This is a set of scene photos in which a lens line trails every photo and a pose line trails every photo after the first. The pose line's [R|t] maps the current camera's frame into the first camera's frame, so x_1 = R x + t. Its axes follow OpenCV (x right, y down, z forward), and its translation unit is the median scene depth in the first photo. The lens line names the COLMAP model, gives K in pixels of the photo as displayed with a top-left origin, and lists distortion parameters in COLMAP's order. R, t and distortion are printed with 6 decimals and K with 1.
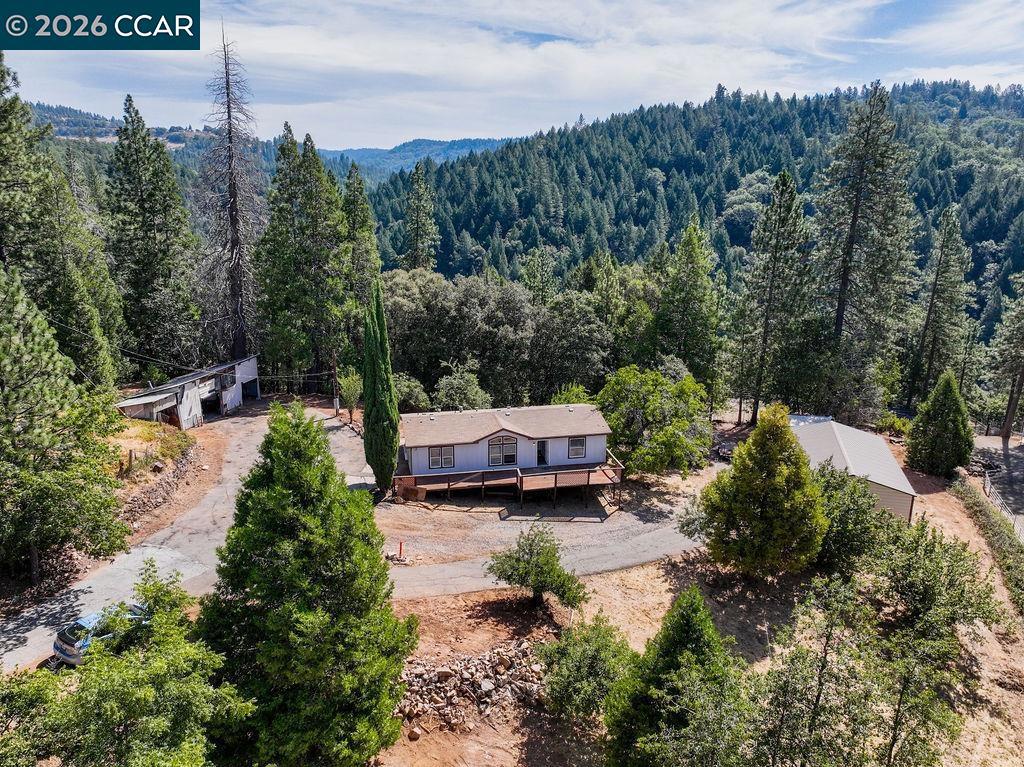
lens RADIAL K [[721.4, 0, 514.0], [0, 721.4, 381.5], [0, 0, 1]] dist [-0.004902, 0.021888]
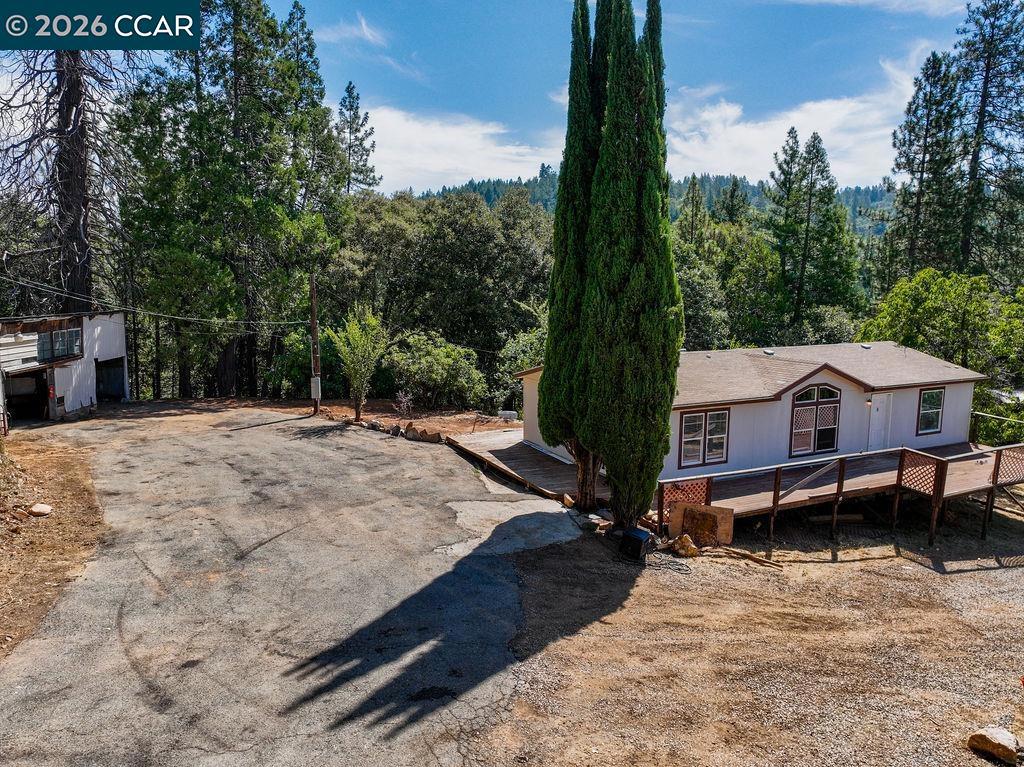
lens RADIAL K [[722.8, 0, 510.2], [0, 722.8, 379.1], [0, 0, 1]] dist [-0.003331, 0.020353]
pose [[0.969525, -0.030636, 0.243068, -0.209036], [0.059241, 0.992024, -0.111263, 0.076582], [-0.237721, 0.122272, 0.963607, 0.436960]]
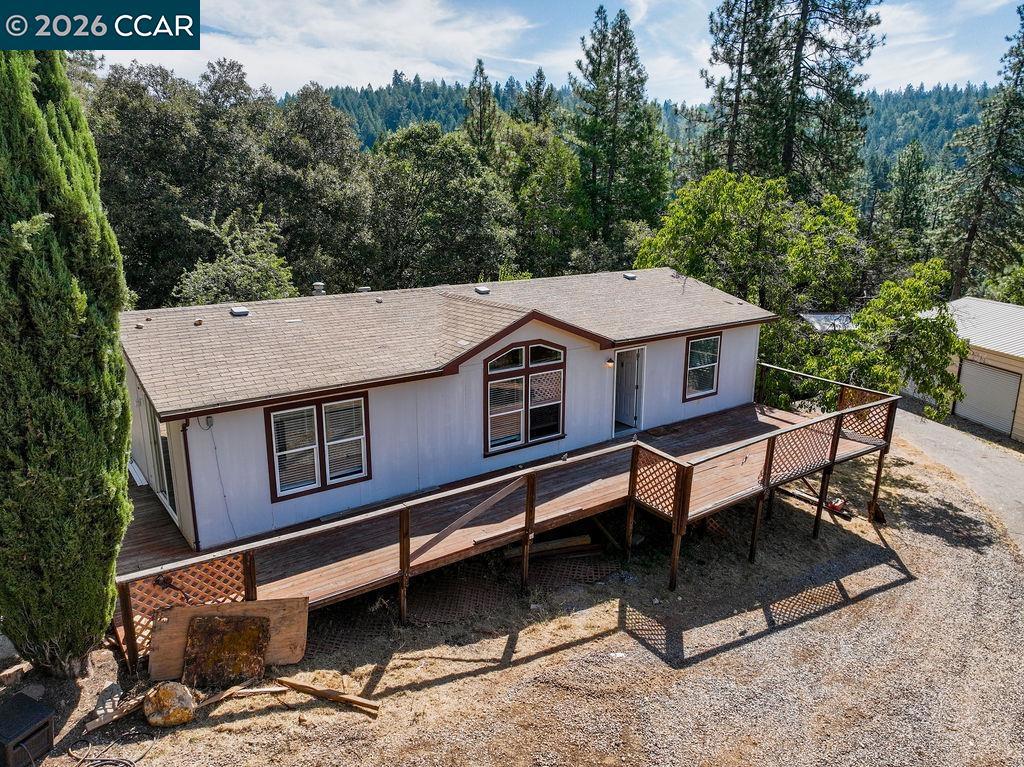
lens RADIAL K [[722.0, 0, 508.8], [0, 722.0, 381.7], [0, 0, 1]] dist [0.004556, -0.002173]
pose [[0.910470, -0.102064, 0.400784, -0.095171], [0.104479, 0.994400, 0.015886, 0.059782], [-0.400161, 0.027410, 0.916035, 0.520245]]
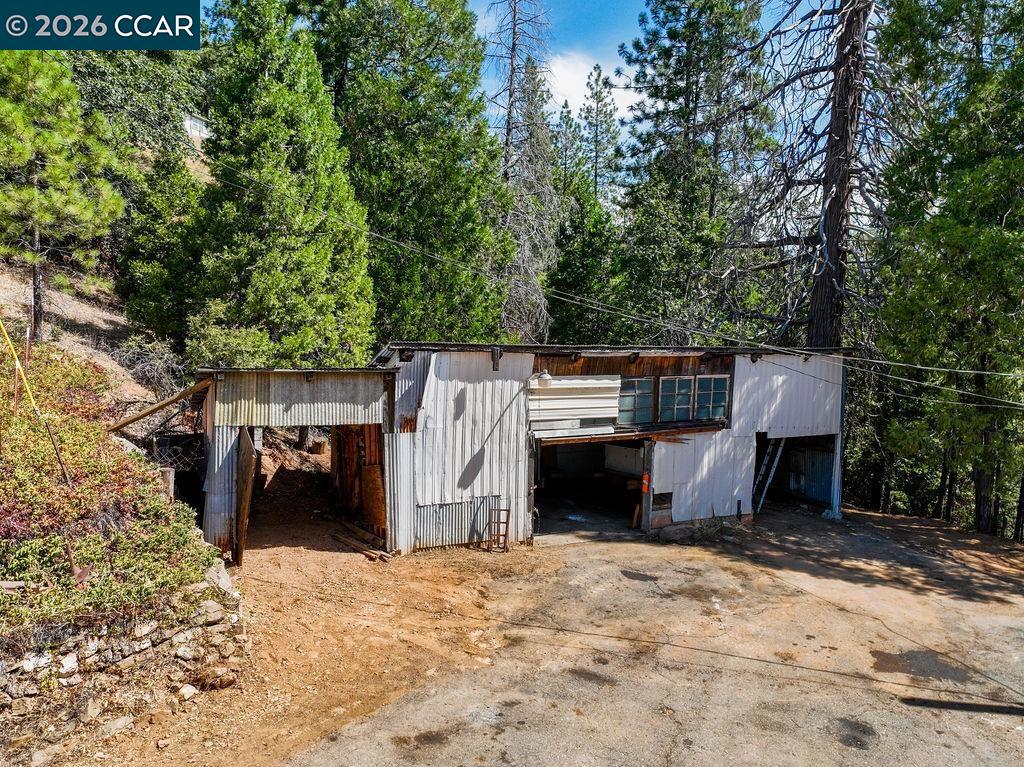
lens RADIAL K [[722.8, 0, 510.2], [0, 722.8, 379.1], [0, 0, 1]] dist [-0.003331, 0.020353]
pose [[0.605462, 0.045419, -0.794577, -0.205349], [-0.207943, 0.972719, -0.102849, 0.025851], [0.768229, 0.227498, 0.598389, 0.702231]]
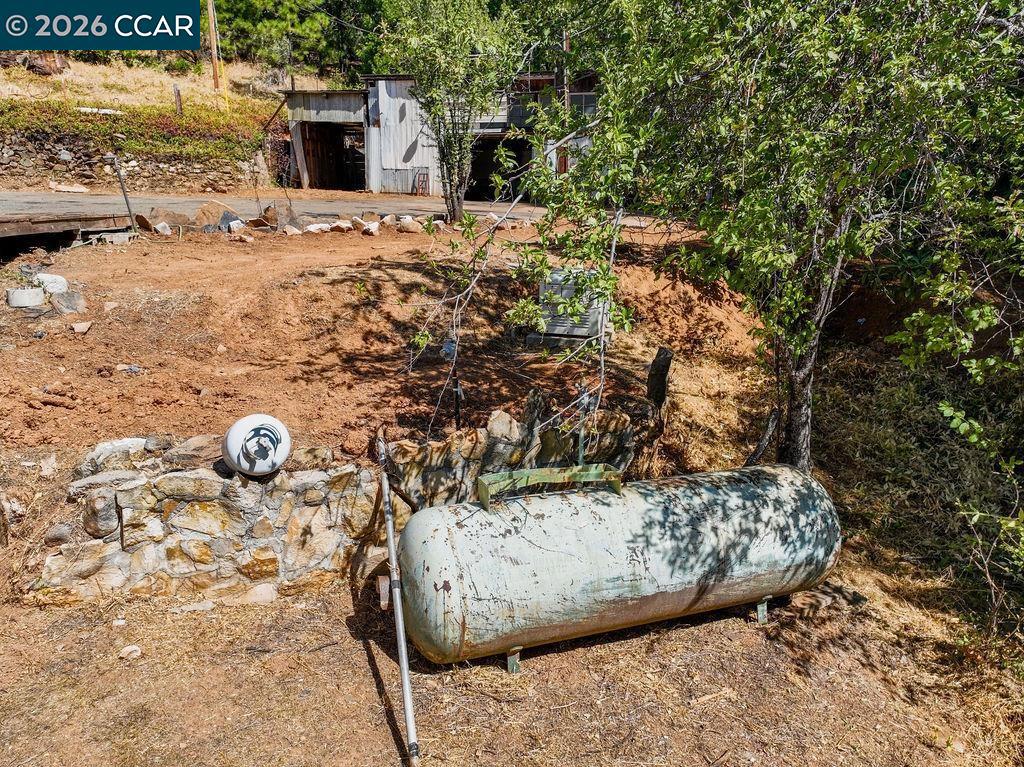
lens RADIAL K [[721.4, 0, 514.0], [0, 721.4, 381.5], [0, 0, 1]] dist [-0.004902, 0.021888]
pose [[-0.013301, 0.255979, -0.966591, 0.002548], [-0.260361, 0.932444, 0.250519, 0.035509], [0.965420, 0.254995, 0.054244, 0.873040]]
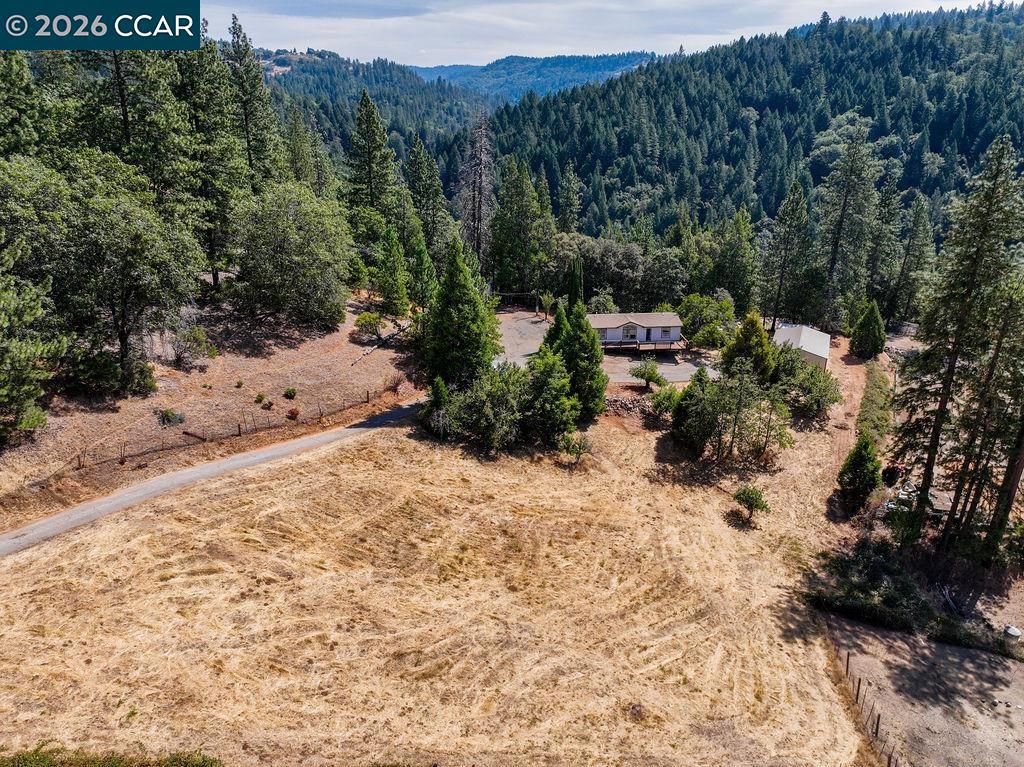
lens RADIAL K [[721.4, 0, 514.0], [0, 721.4, 381.5], [0, 0, 1]] dist [-0.004902, 0.021888]
pose [[0.992883, 0.041497, -0.111631, -0.076867], [-0.029728, 0.994017, 0.105101, 0.019301], [0.115325, -0.101035, 0.988176, -0.787438]]
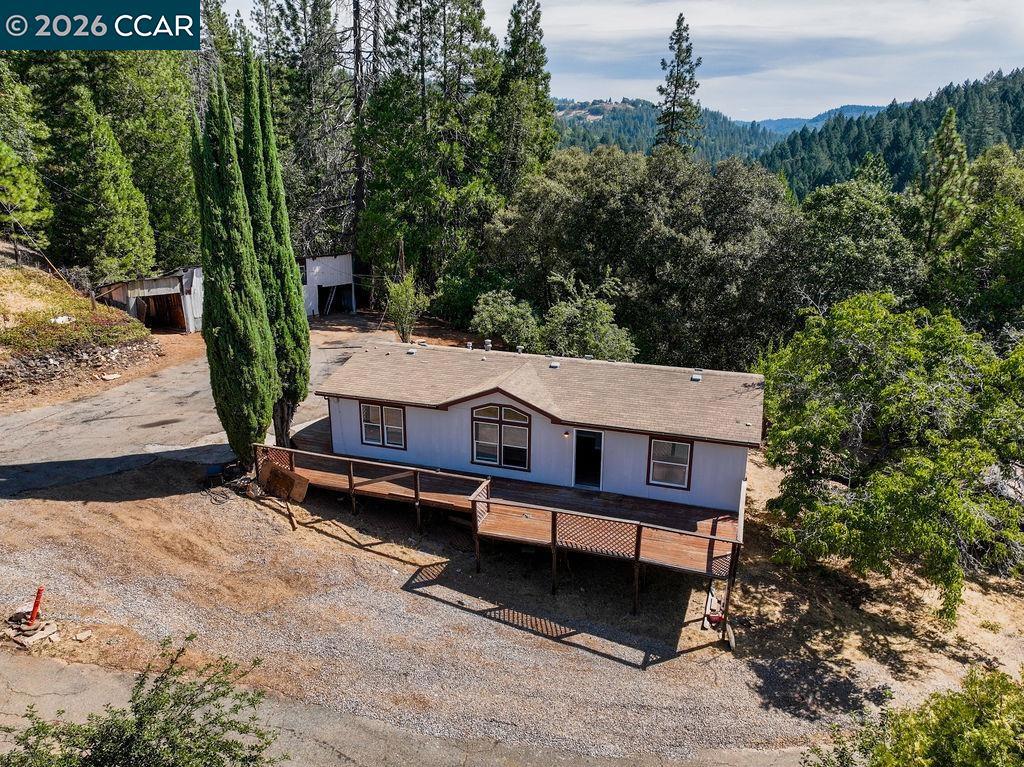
lens RADIAL K [[722.8, 0, 510.2], [0, 722.8, 379.1], [0, 0, 1]] dist [-0.003331, 0.020353]
pose [[0.857799, 0.149059, -0.491896, 0.149033], [-0.134184, 0.988781, 0.065631, 0.019741], [0.496160, 0.009706, 0.868177, 0.420991]]
